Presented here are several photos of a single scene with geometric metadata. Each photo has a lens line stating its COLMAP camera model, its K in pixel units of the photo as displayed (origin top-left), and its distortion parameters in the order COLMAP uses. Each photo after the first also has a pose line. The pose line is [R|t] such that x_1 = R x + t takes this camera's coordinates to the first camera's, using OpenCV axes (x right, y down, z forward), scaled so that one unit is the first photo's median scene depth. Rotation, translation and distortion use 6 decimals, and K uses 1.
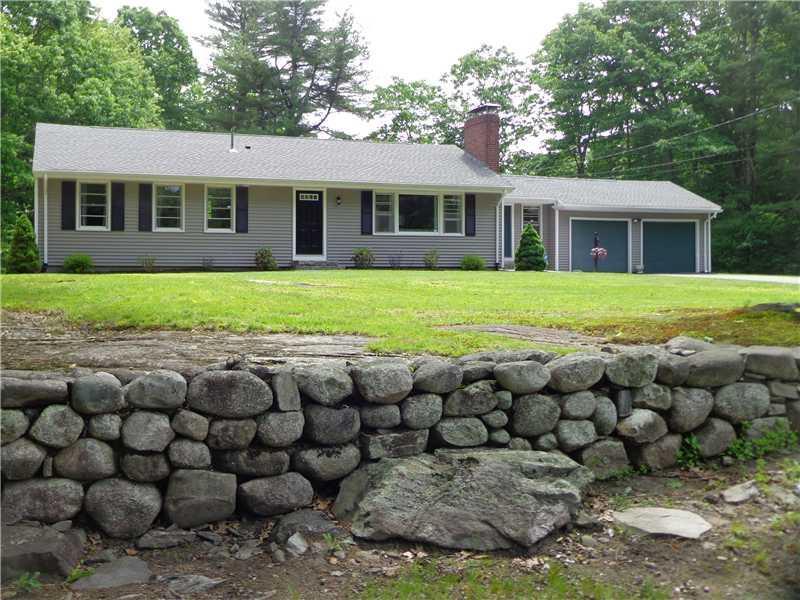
lens RADIAL K [[577.0, 0, 374.4], [0, 577.0, 298.3], [0, 0, 1]] dist [0.015634, 0.001924]
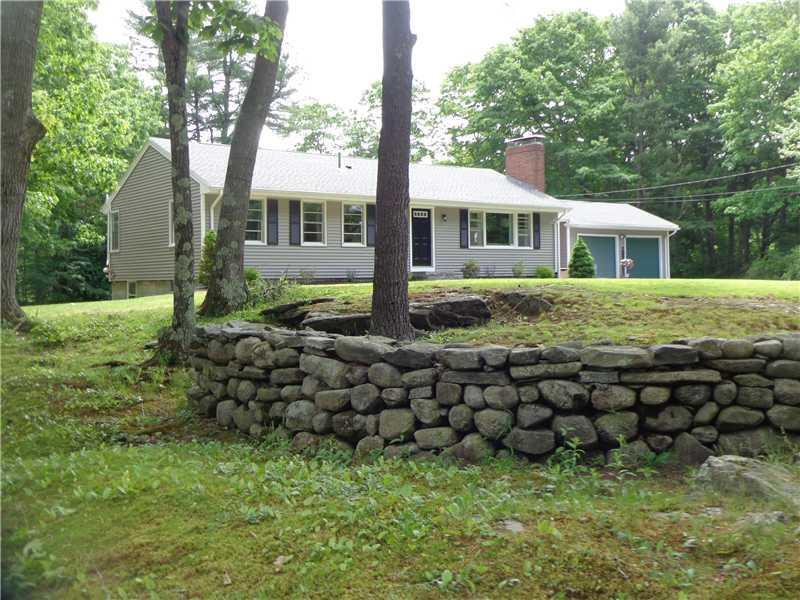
lens RADIAL K [[577.0, 0, 374.4], [0, 577.0, 298.3], [0, 0, 1]] dist [0.015634, 0.001924]
pose [[0.973249, -0.022558, 0.228642, -0.416827], [0.028994, 0.999271, -0.024827, 0.008525], [-0.227915, 0.030792, 0.973194, -0.040440]]
